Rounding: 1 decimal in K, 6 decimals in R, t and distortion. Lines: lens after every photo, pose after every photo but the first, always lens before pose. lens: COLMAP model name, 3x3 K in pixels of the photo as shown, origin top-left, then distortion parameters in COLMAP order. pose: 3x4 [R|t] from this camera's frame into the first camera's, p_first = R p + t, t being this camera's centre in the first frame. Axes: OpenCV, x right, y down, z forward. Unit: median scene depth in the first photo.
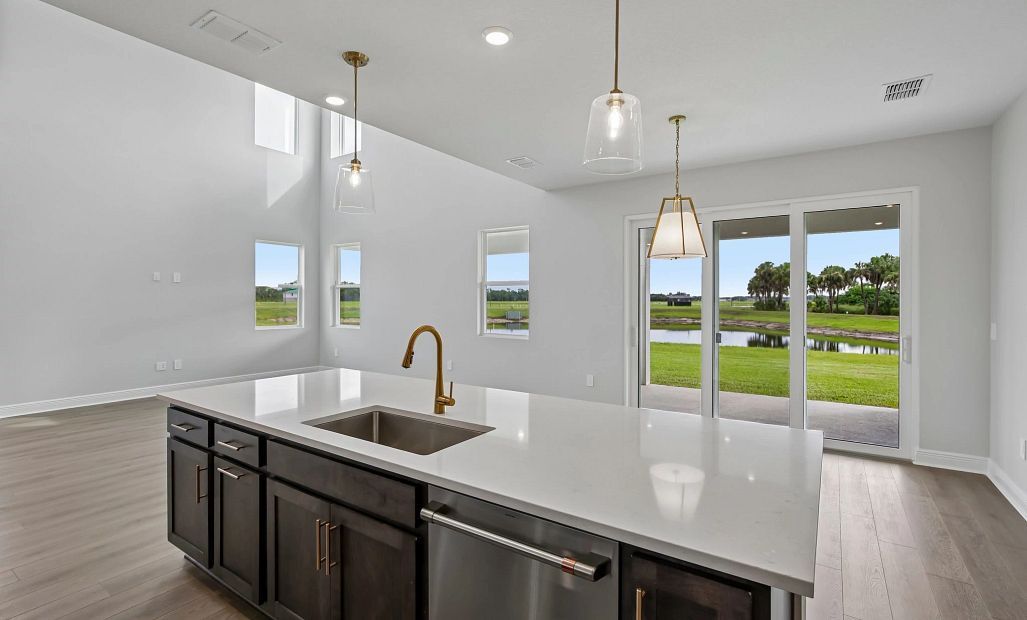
lens RADIAL K [[464.9, 0, 519.3], [0, 464.9, 301.3], [0, 0, 1]] dist [-0.009615, 0.000204]
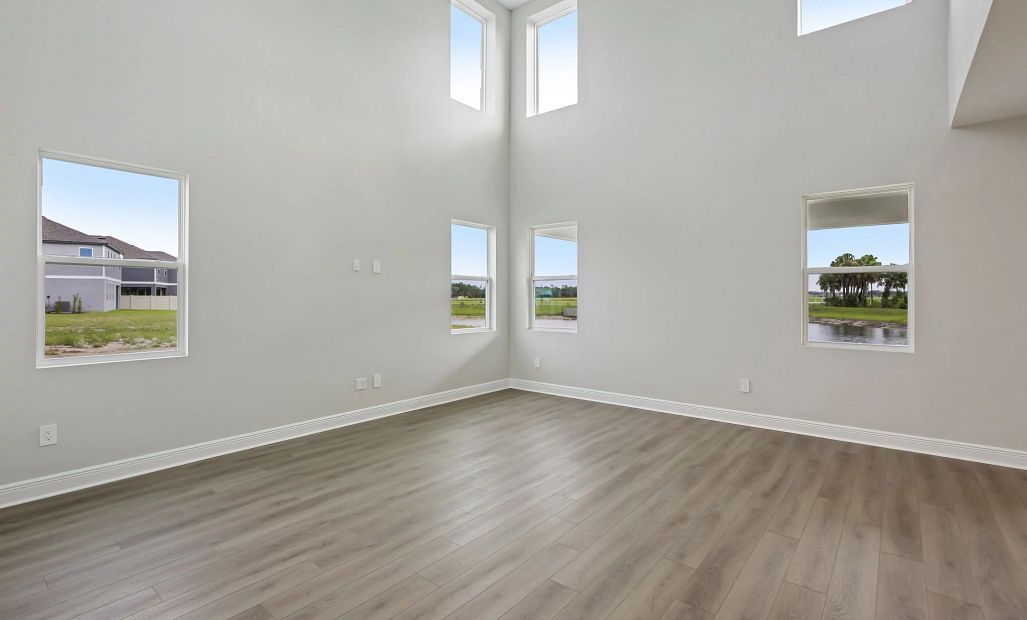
lens RADIAL K [[469.0, 0, 527.1], [0, 469.0, 293.2], [0, 0, 1]] dist [-0.000821, -0.000051]
pose [[0.996956, -0.003207, -0.077896, -0.340126], [0.002468, 0.999951, -0.009578, 0.000330], [0.077923, 0.009357, 0.996915, 0.195722]]
